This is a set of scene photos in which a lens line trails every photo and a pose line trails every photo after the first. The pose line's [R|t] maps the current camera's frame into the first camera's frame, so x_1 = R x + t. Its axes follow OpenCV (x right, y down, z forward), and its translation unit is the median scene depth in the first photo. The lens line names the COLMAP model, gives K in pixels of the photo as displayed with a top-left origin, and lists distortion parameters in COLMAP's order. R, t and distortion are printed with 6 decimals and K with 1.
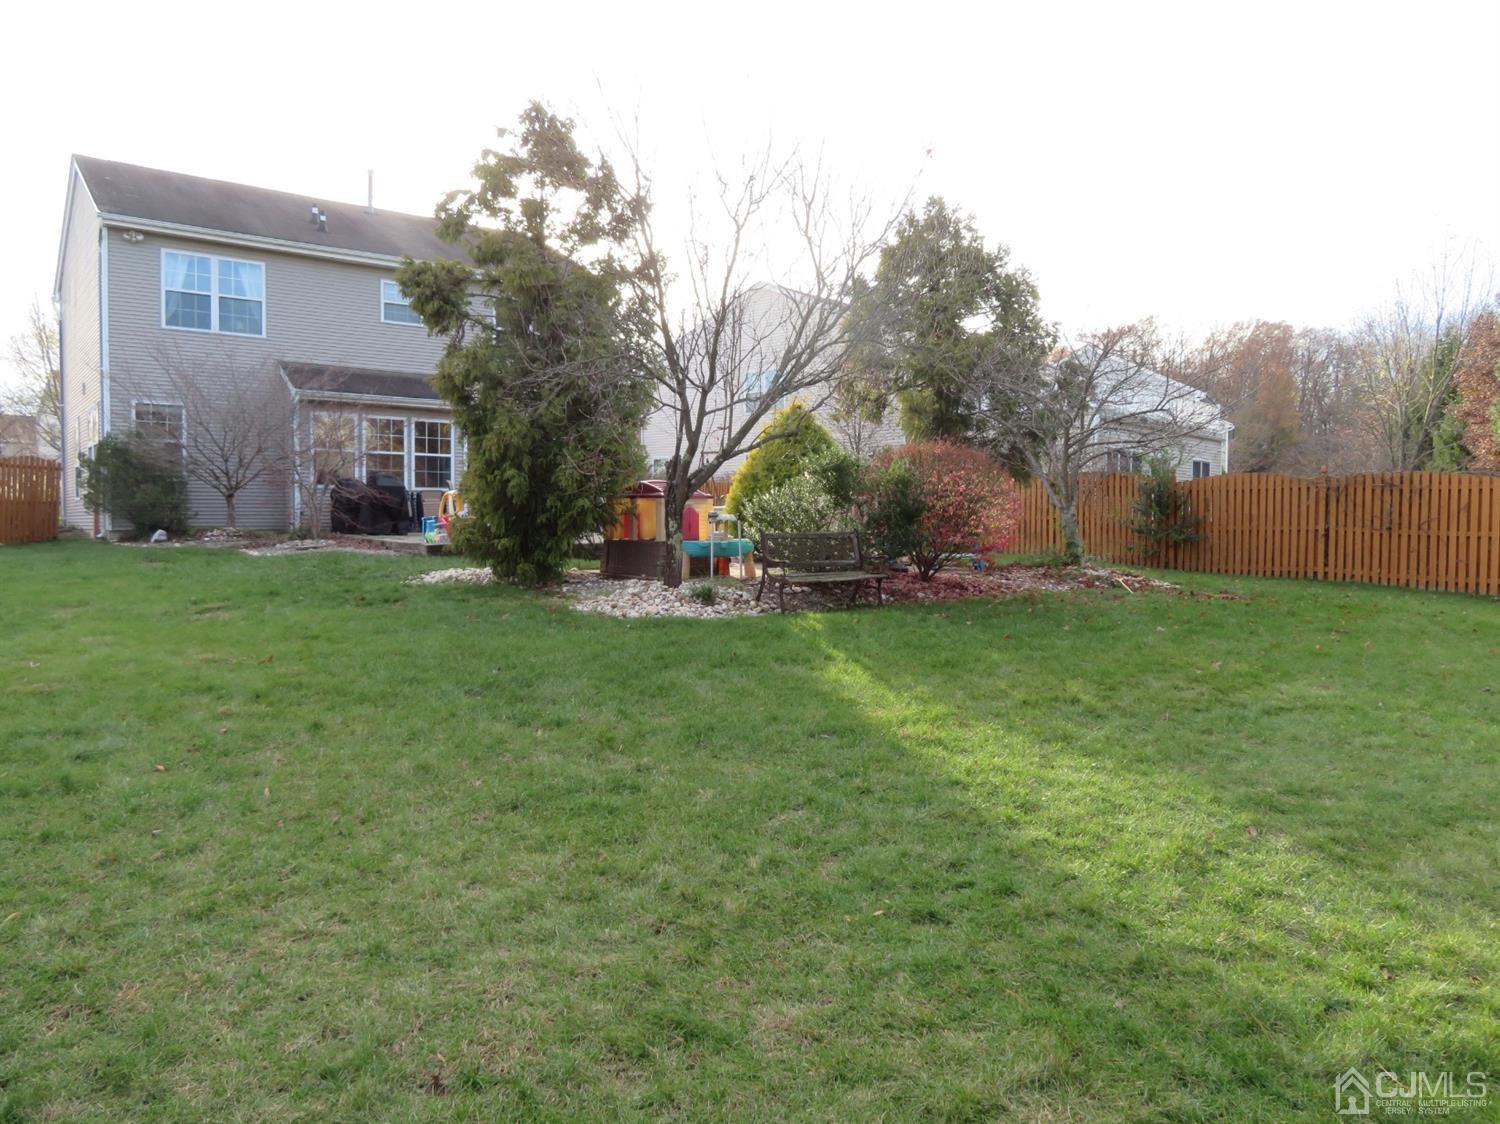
lens RADIAL K [[1071.4, 0, 747.3], [0, 1071.4, 556.9], [0, 0, 1]] dist [-0.002636, 0.003599]
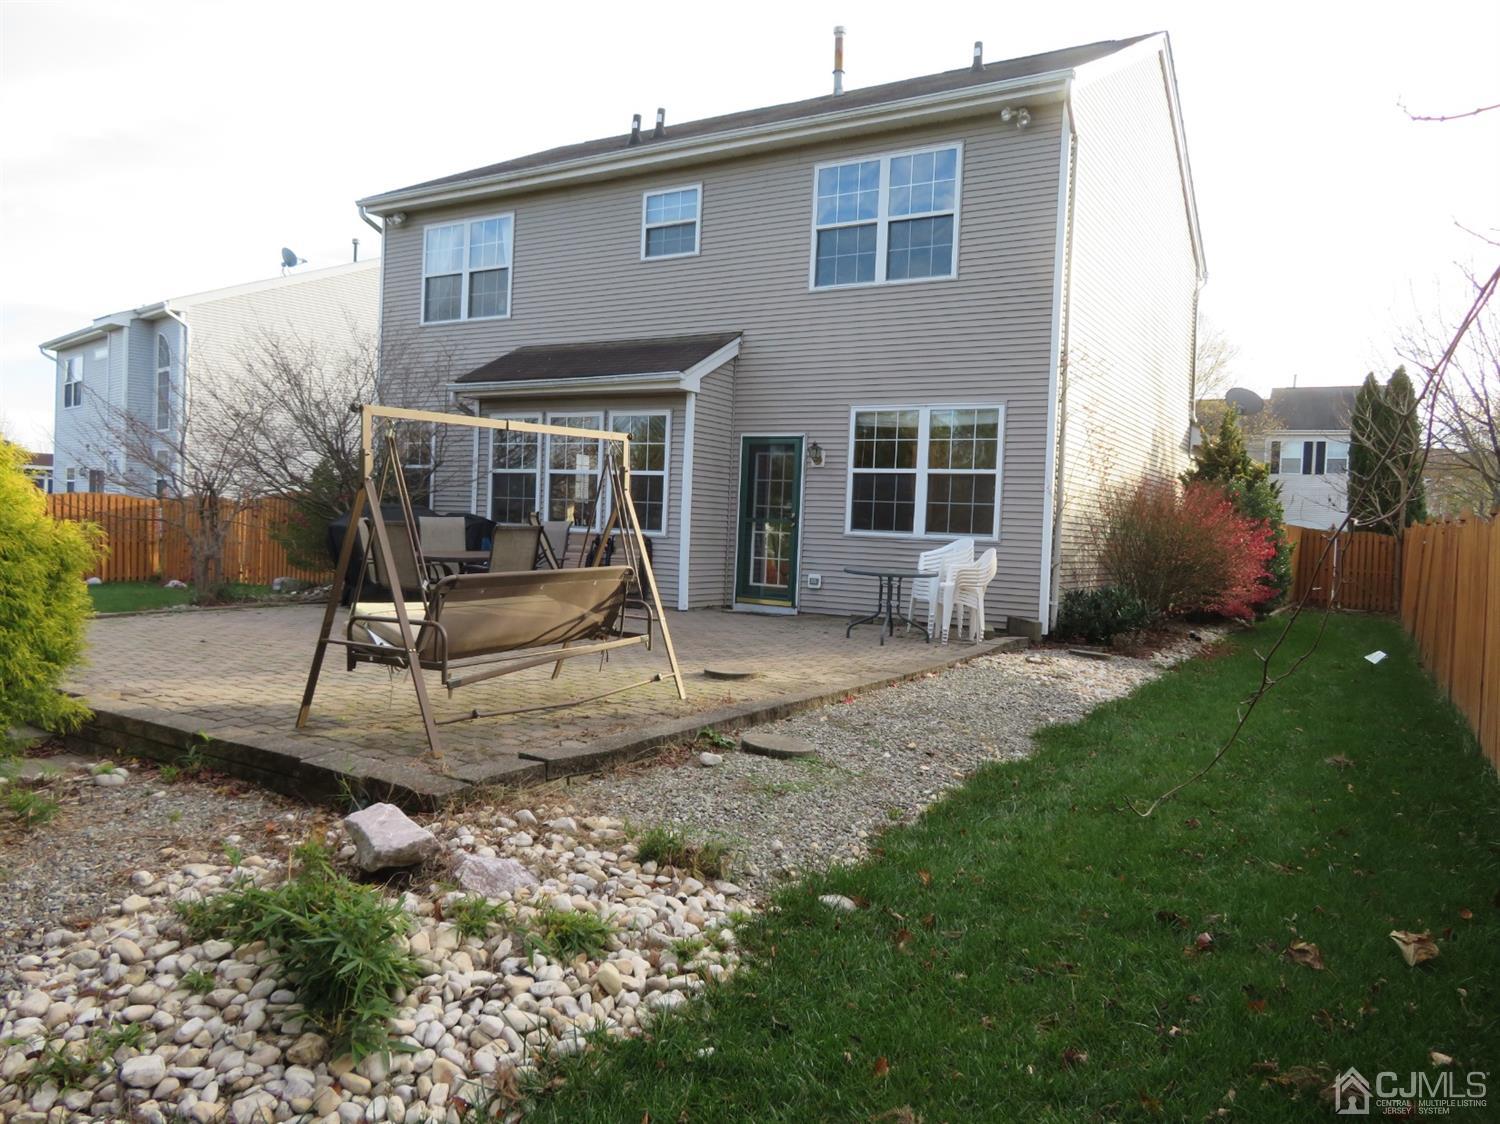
lens RADIAL K [[1071.4, 0, 747.3], [0, 1071.4, 556.9], [0, 0, 1]] dist [-0.002636, 0.003599]
pose [[0.357765, 0.047963, -0.932579, 0.307269], [-0.069977, 0.997249, 0.024443, -0.075651], [0.931186, 0.056514, 0.360137, 0.947301]]
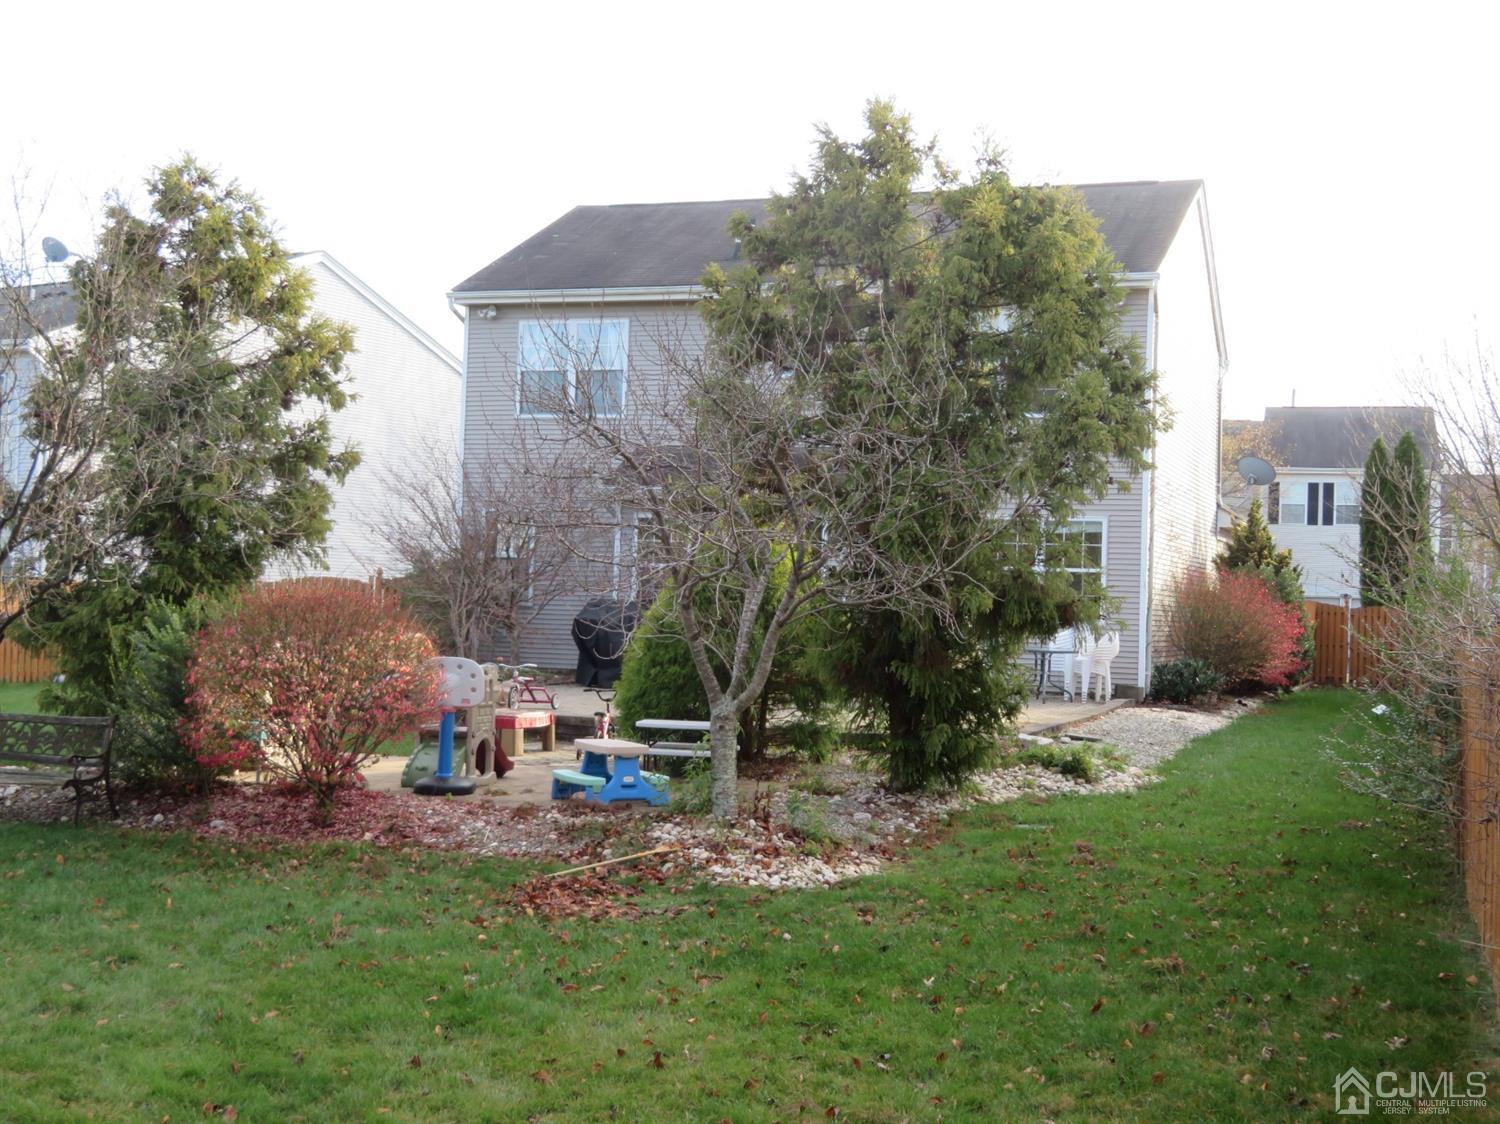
lens RADIAL K [[1838.2, 0, 750.0], [0, 1838.2, 562.0], [0, 0, 1]] dist [0.003959, -0.022029]
pose [[0.525686, 0.006082, -0.850657, 0.755246], [-0.060434, 0.997715, -0.030213, -0.070022], [0.848530, 0.067291, 0.524852, 0.416822]]
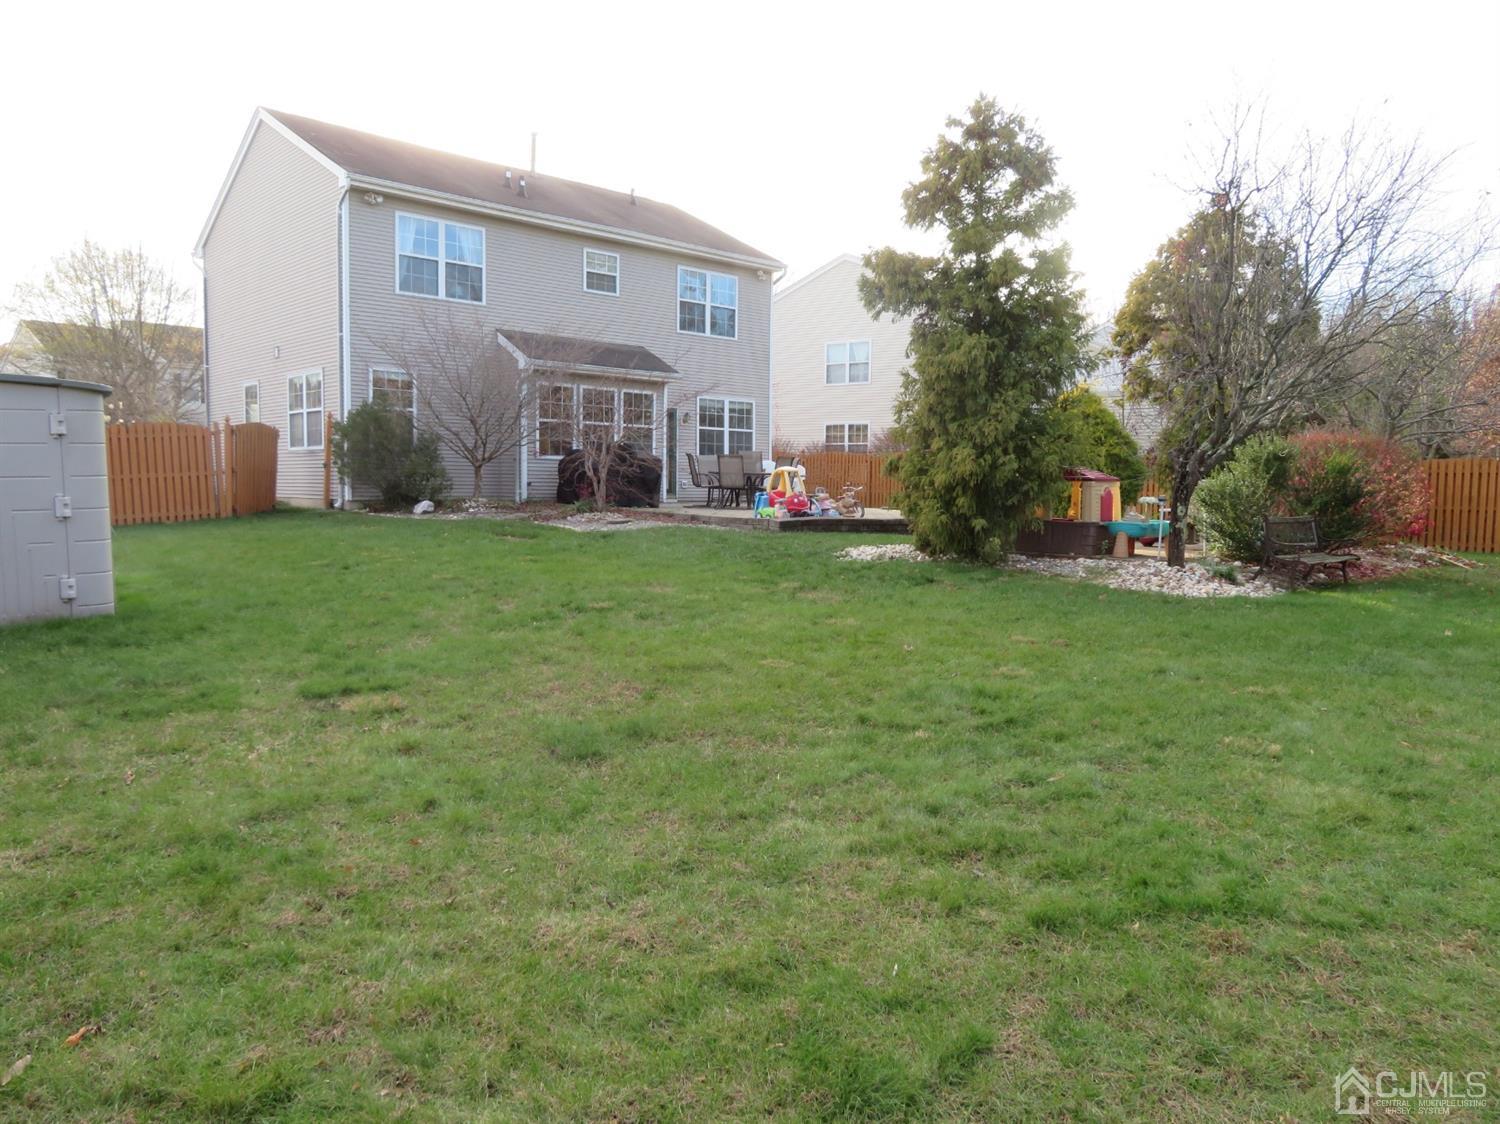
lens RADIAL K [[1071.4, 0, 747.3], [0, 1071.4, 556.9], [0, 0, 1]] dist [-0.002636, 0.003599]
pose [[0.994104, 0.002438, 0.108400, -0.332258], [-0.006252, 0.999372, 0.034866, -0.009202], [-0.108247, -0.035338, 0.993496, -0.015865]]
